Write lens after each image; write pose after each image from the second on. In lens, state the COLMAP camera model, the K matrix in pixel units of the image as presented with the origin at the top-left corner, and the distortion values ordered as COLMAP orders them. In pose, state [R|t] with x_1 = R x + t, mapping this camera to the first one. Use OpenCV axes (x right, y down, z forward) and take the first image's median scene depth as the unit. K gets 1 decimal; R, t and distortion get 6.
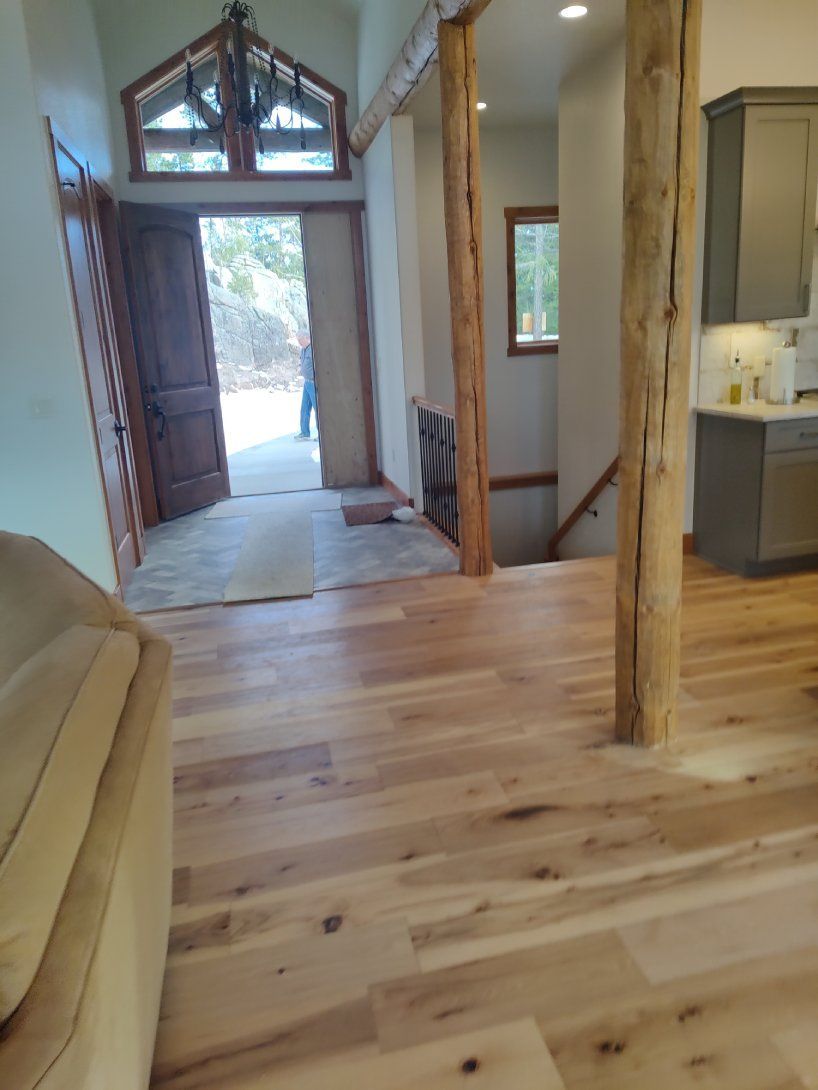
lens RADIAL K [[808.0, 0, 409.0], [0, 808.0, 545.0], [0, 0, 1]] dist [0.102398, -0.131861]
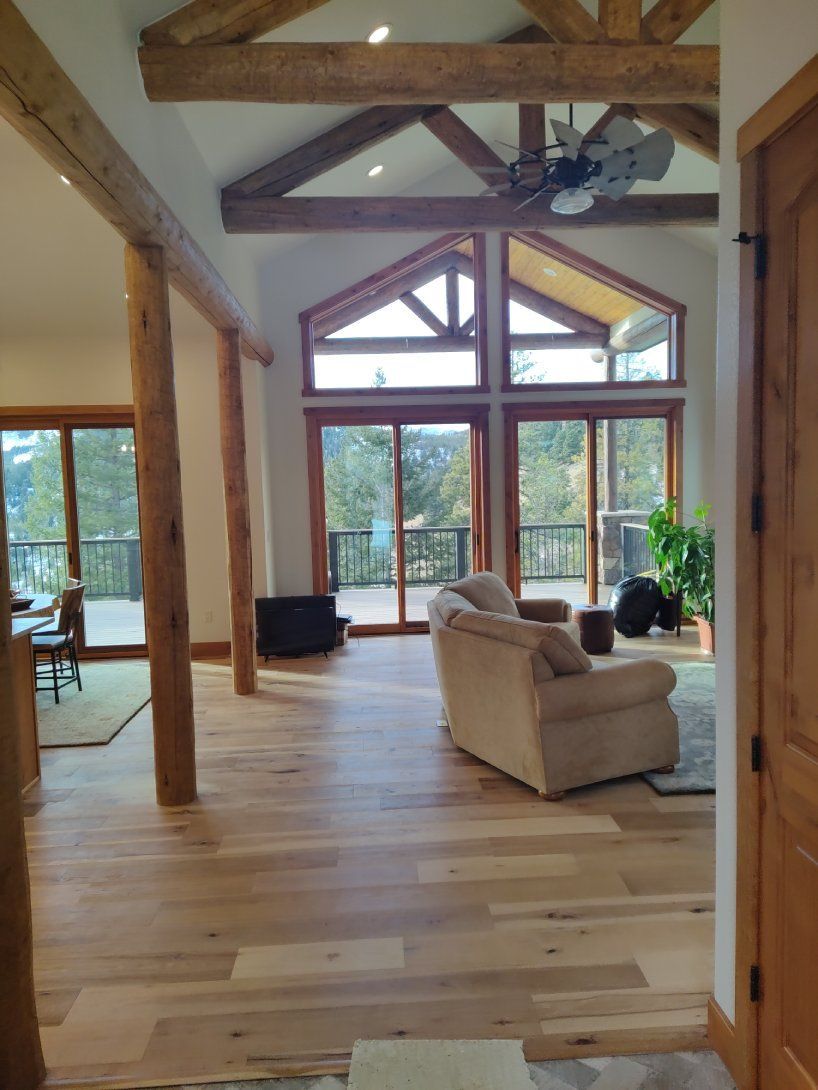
lens RADIAL K [[808.0, 0, 409.0], [0, 808.0, 545.0], [0, 0, 1]] dist [0.102398, -0.131861]
pose [[-0.984164, 0.079526, 0.158418, -0.419167], [0.126987, 0.939856, 0.317090, -0.648405], [-0.123674, 0.332185, -0.935071, 2.205870]]
